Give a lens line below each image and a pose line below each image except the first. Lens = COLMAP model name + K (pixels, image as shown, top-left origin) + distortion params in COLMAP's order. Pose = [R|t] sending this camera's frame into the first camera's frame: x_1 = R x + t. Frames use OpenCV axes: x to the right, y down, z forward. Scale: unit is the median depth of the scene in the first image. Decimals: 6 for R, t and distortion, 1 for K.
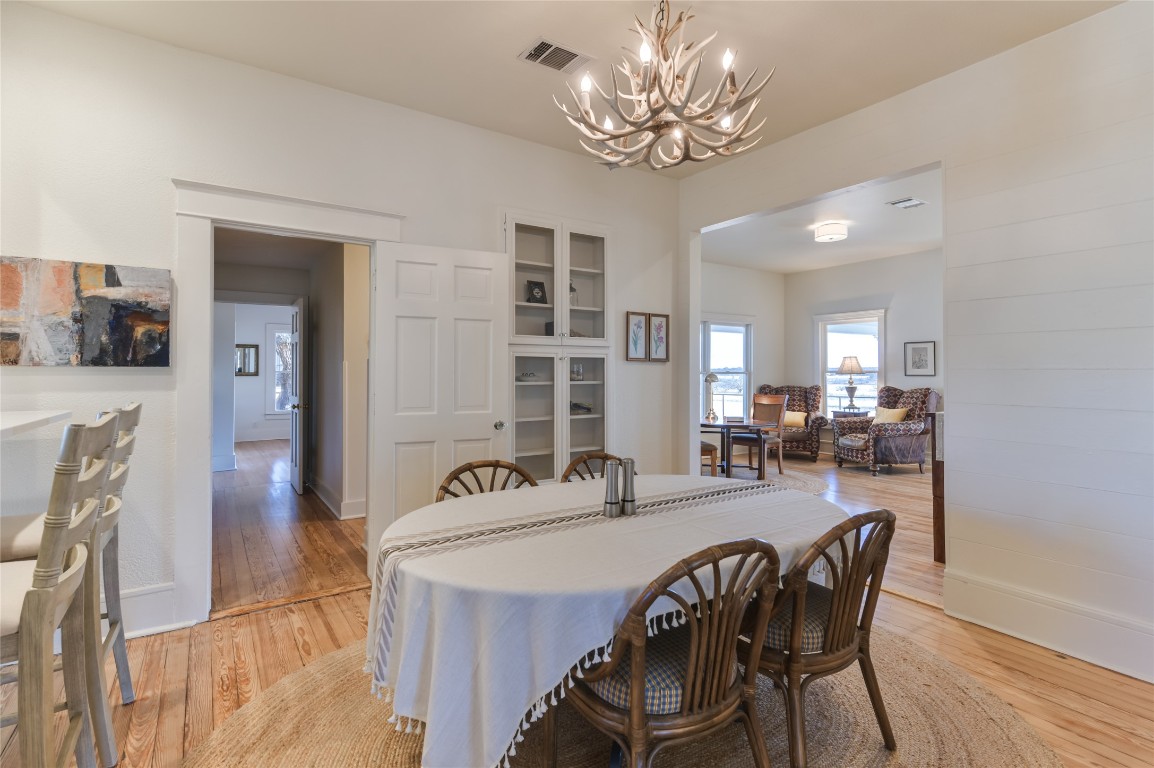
lens RADIAL K [[555.4, 0, 573.2], [0, 555.4, 367.2], [0, 0, 1]] dist [0.009881, -0.001221]
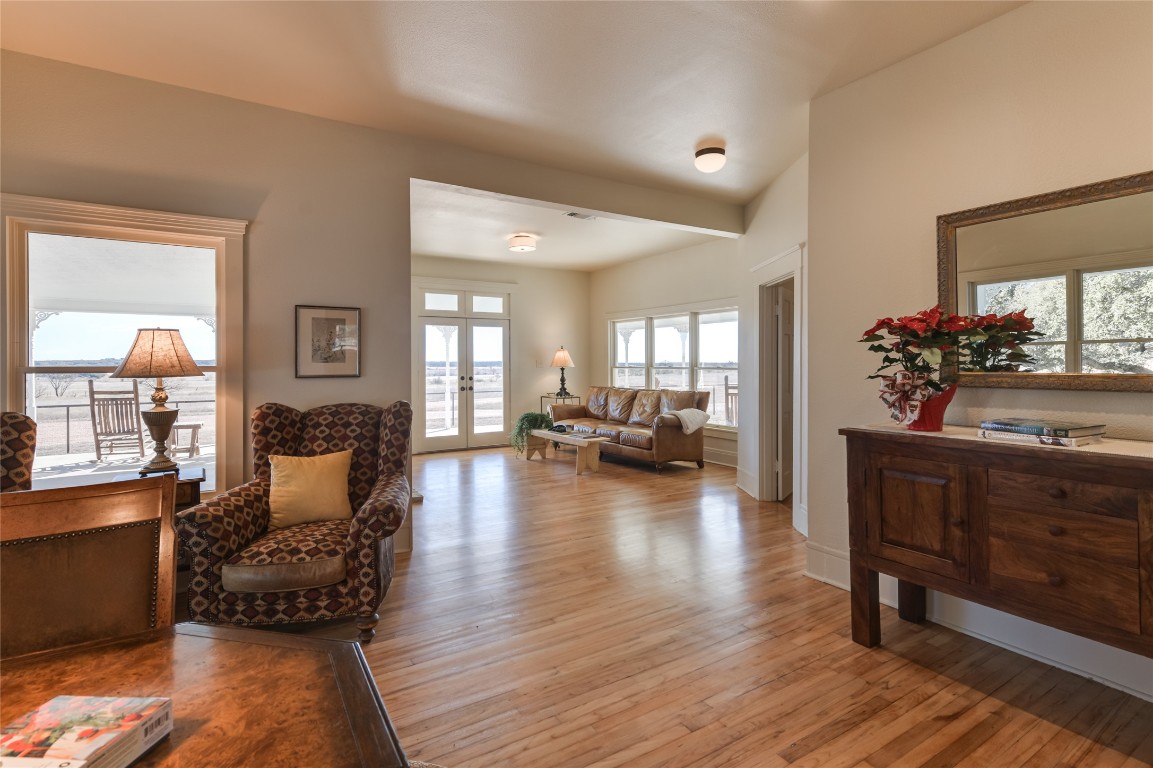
lens RADIAL K [[554.9, 0, 572.7], [0, 554.9, 367.2], [0, 0, 1]] dist [0.009881, -0.001221]
pose [[0.020540, -0.001795, 0.999787, 0.241372], [-0.001425, 0.999997, 0.001825, 0.009270], [-0.999788, -0.001462, 0.020537, 1.267740]]
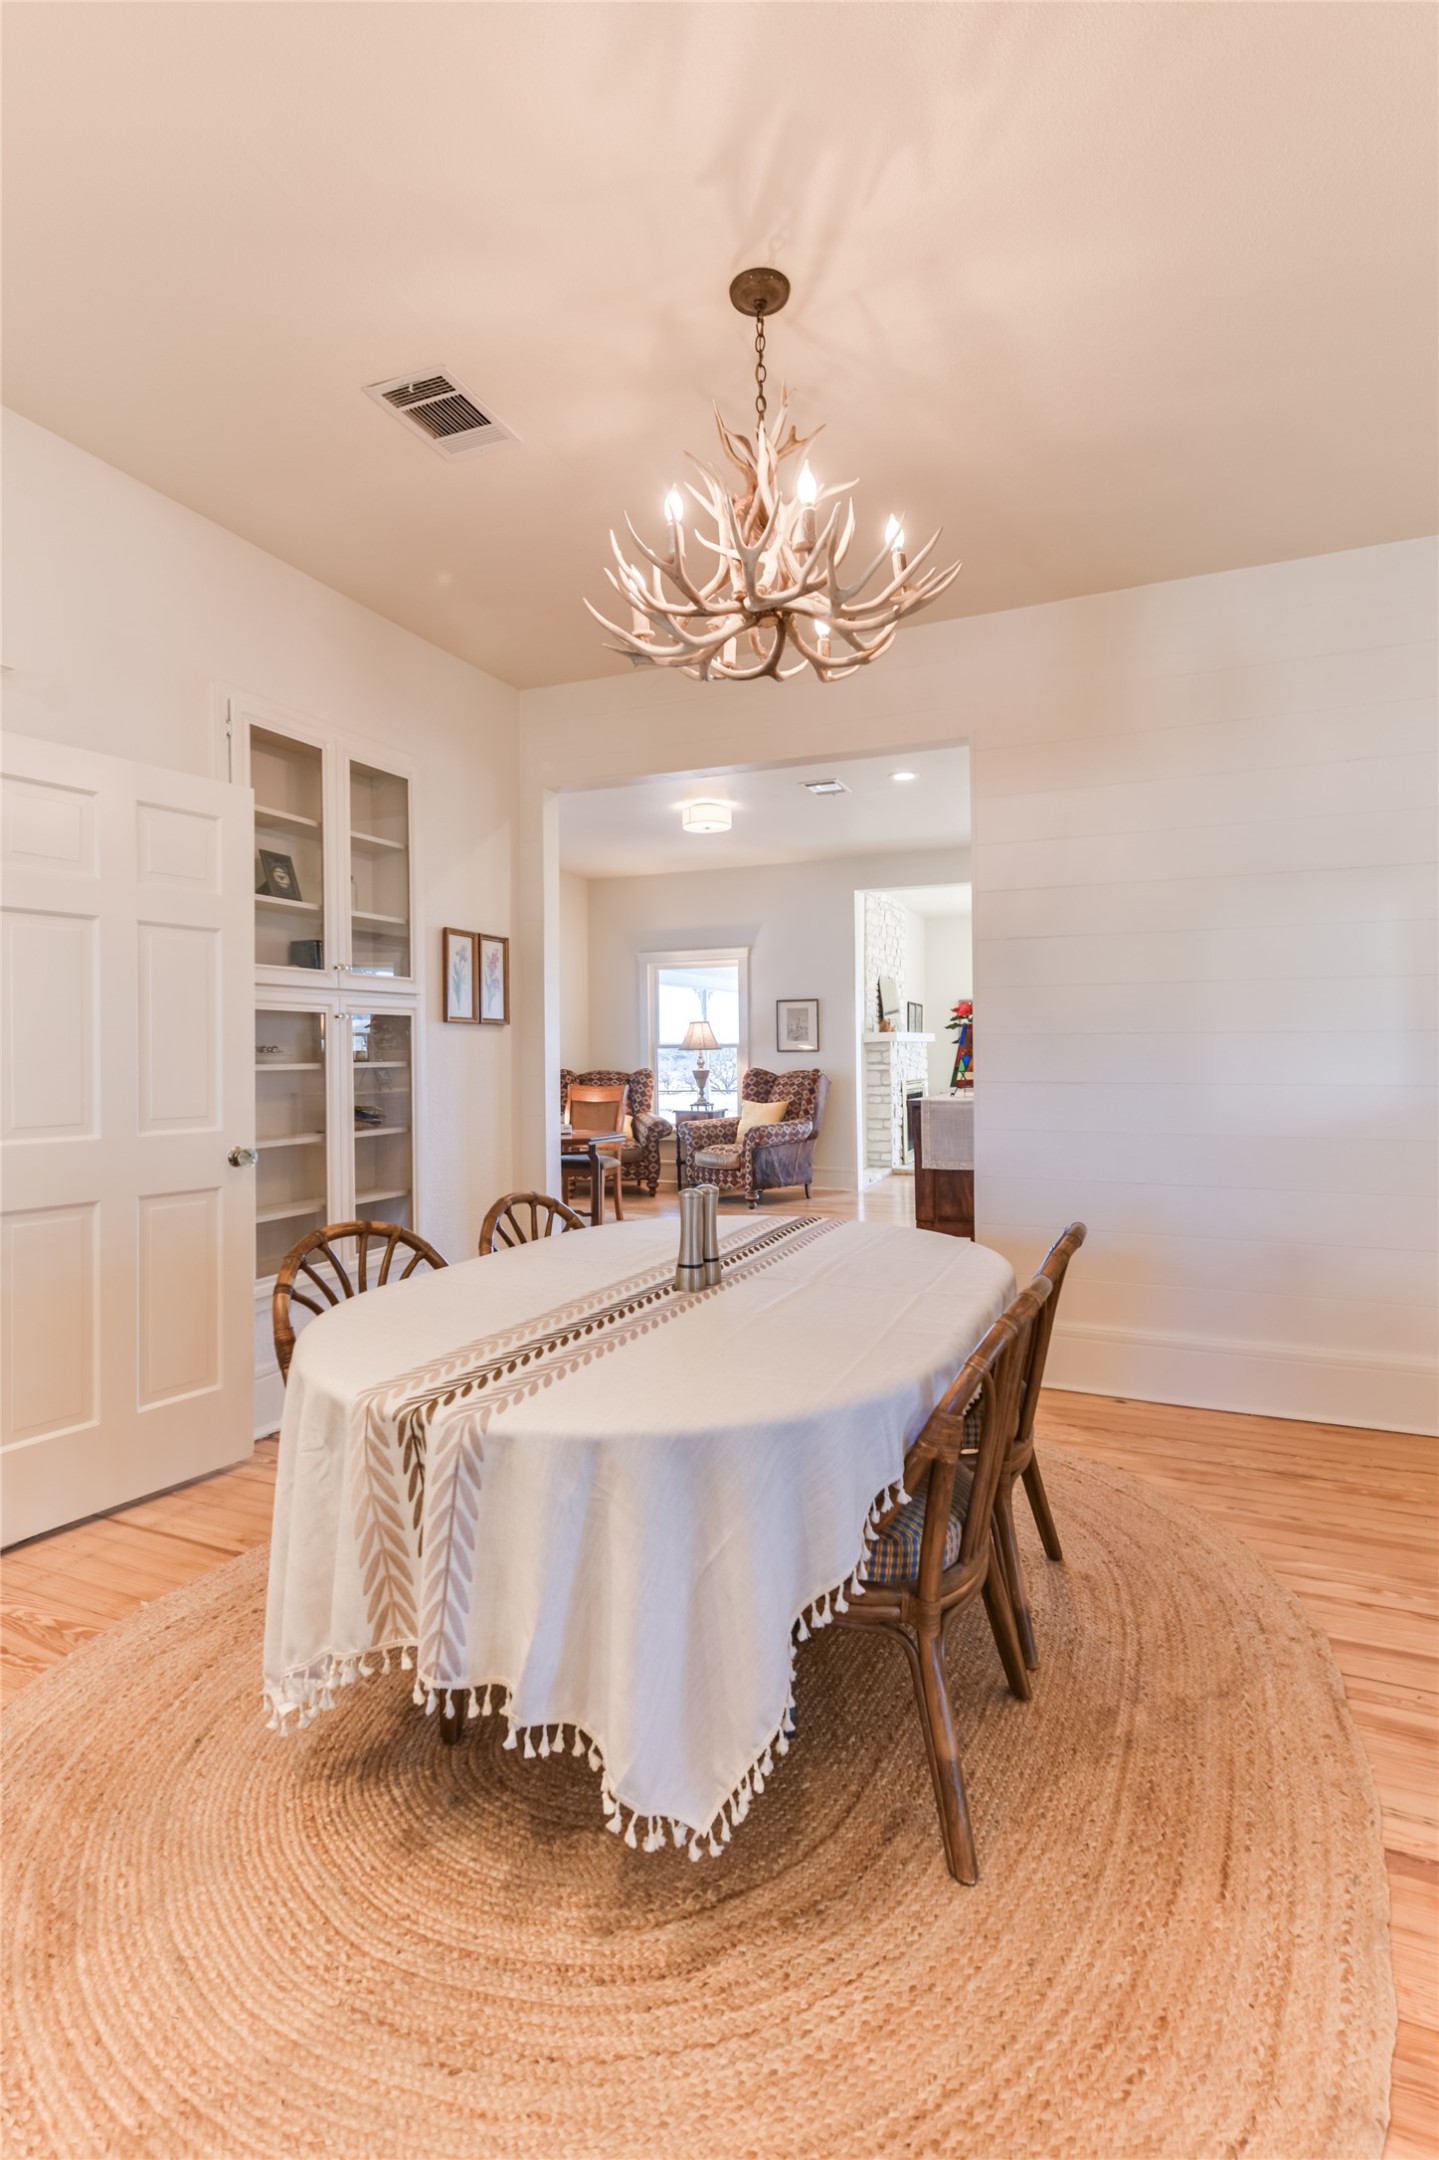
lens RADIAL K [[1039.6, 0, 685.1], [0, 1039.6, 1052.7], [0, 0, 1]] dist [0.009881, -0.001221]
pose [[0.848082, -0.008082, 0.529804, -0.225702], [0.003839, 0.999951, 0.009108, 0.008757], [-0.529852, -0.005690, 0.848071, 0.052098]]
